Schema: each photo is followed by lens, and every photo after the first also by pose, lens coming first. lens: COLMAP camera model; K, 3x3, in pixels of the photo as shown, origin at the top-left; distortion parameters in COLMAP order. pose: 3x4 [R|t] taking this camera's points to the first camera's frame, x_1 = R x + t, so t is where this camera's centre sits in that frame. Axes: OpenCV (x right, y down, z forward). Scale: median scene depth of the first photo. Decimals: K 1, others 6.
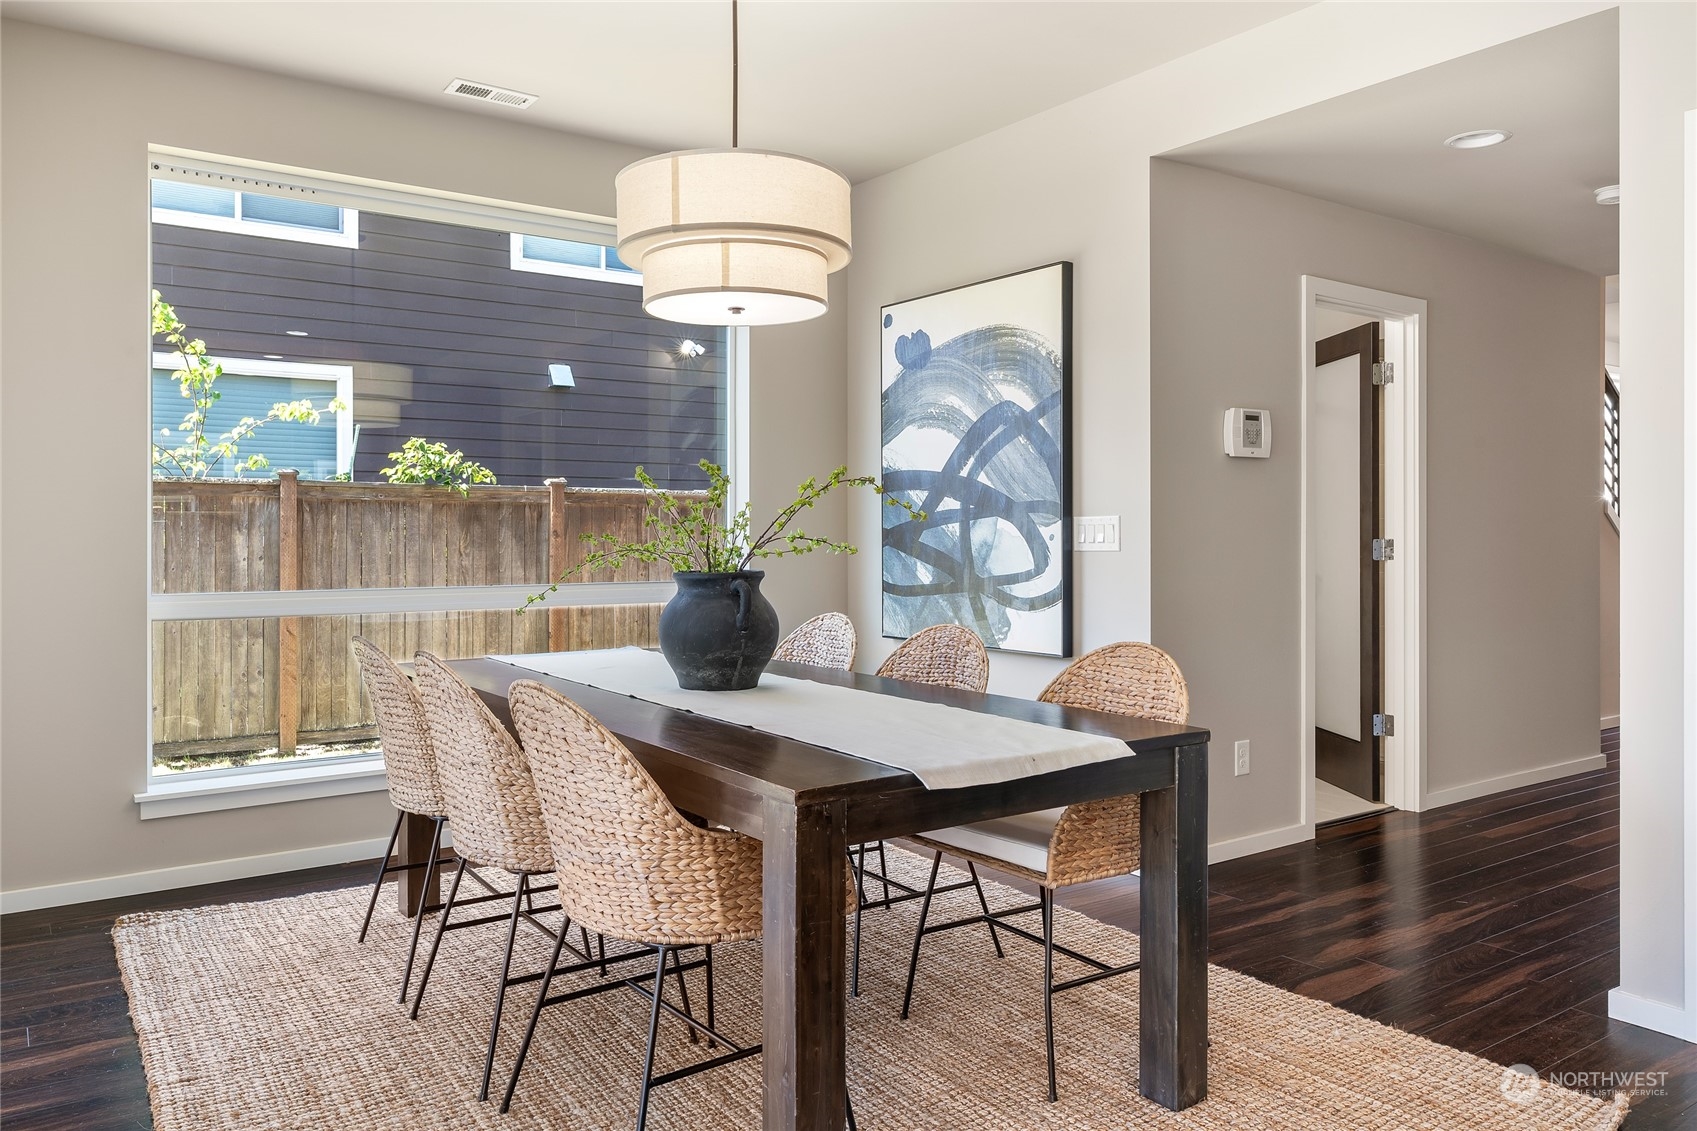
lens RADIAL K [[1204.0, 0, 851.0], [0, 1204.0, 552.9], [0, 0, 1]] dist [-0.004934, -0.000040]
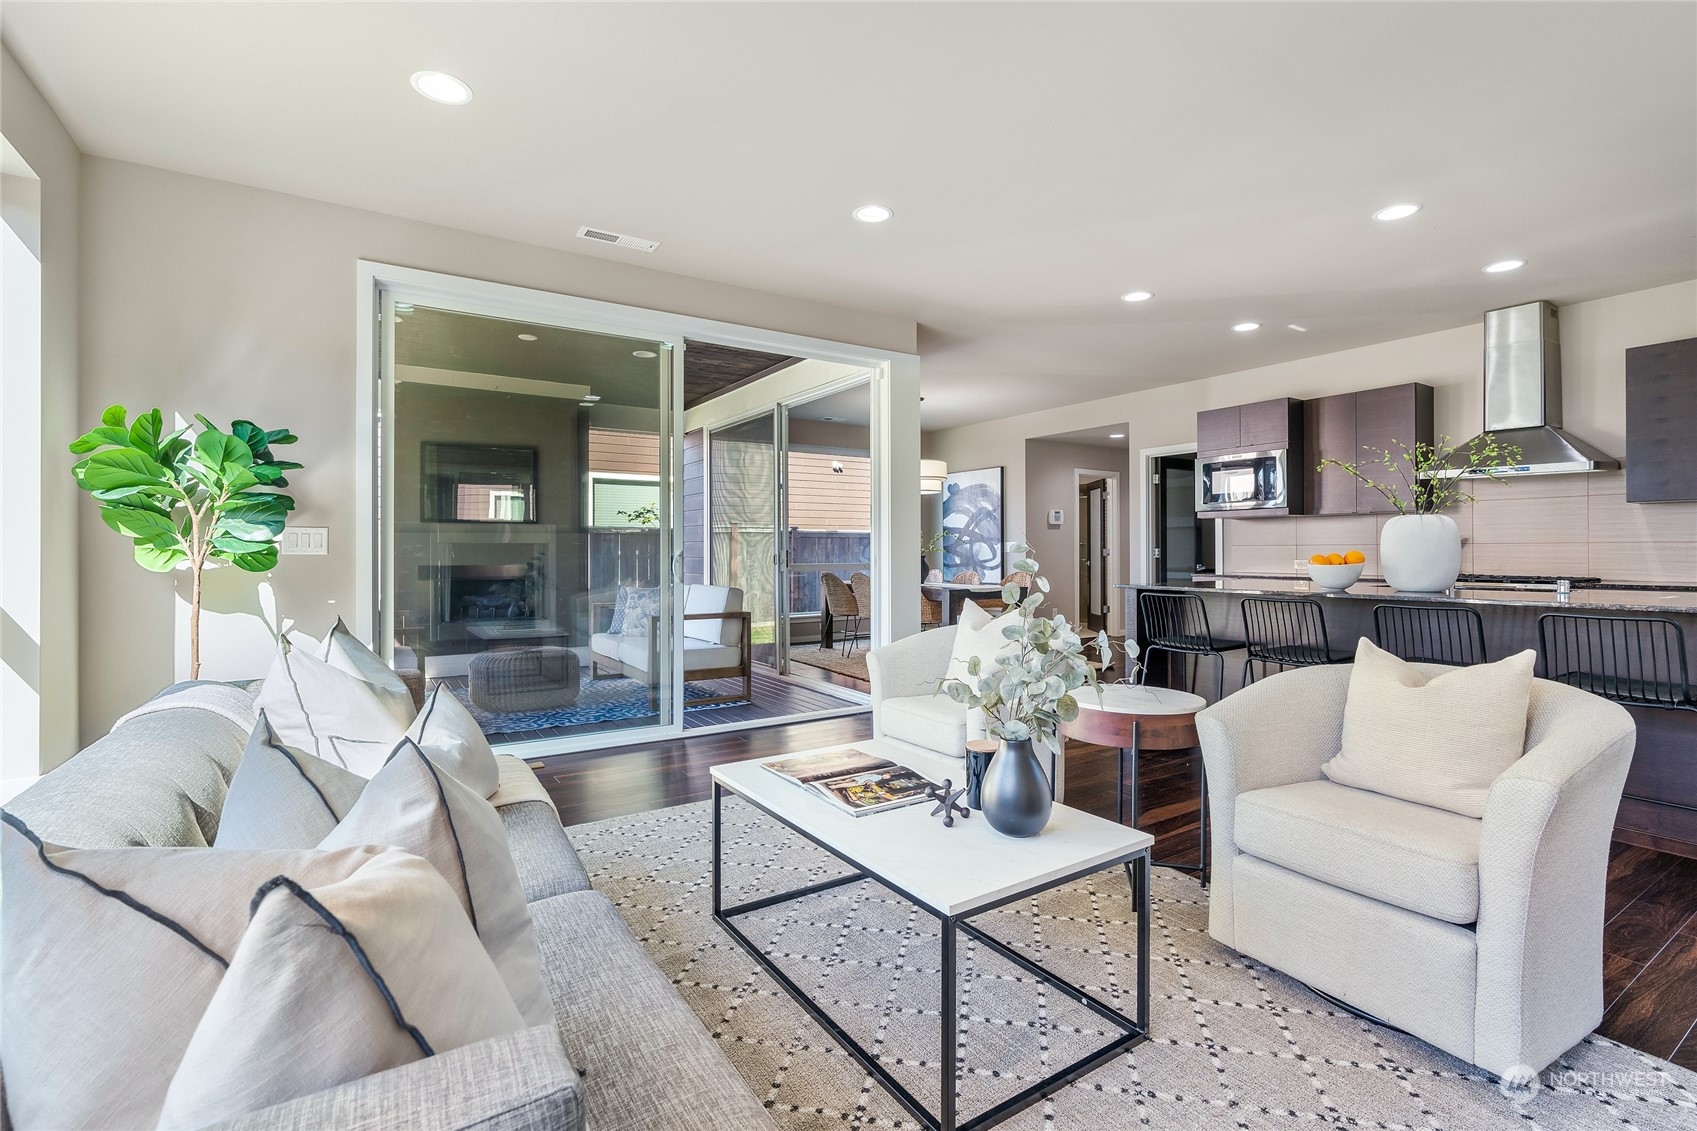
lens RADIAL K [[774.7, 0, 846.6], [0, 774.7, 559.2], [0, 0, 1]] dist [-0.007517, 0.000904]
pose [[0.999572, -0.004367, -0.028912, -0.181011], [0.004171, 0.999968, -0.006824, 0.029398], [0.028941, 0.006701, 0.999559, -1.100589]]
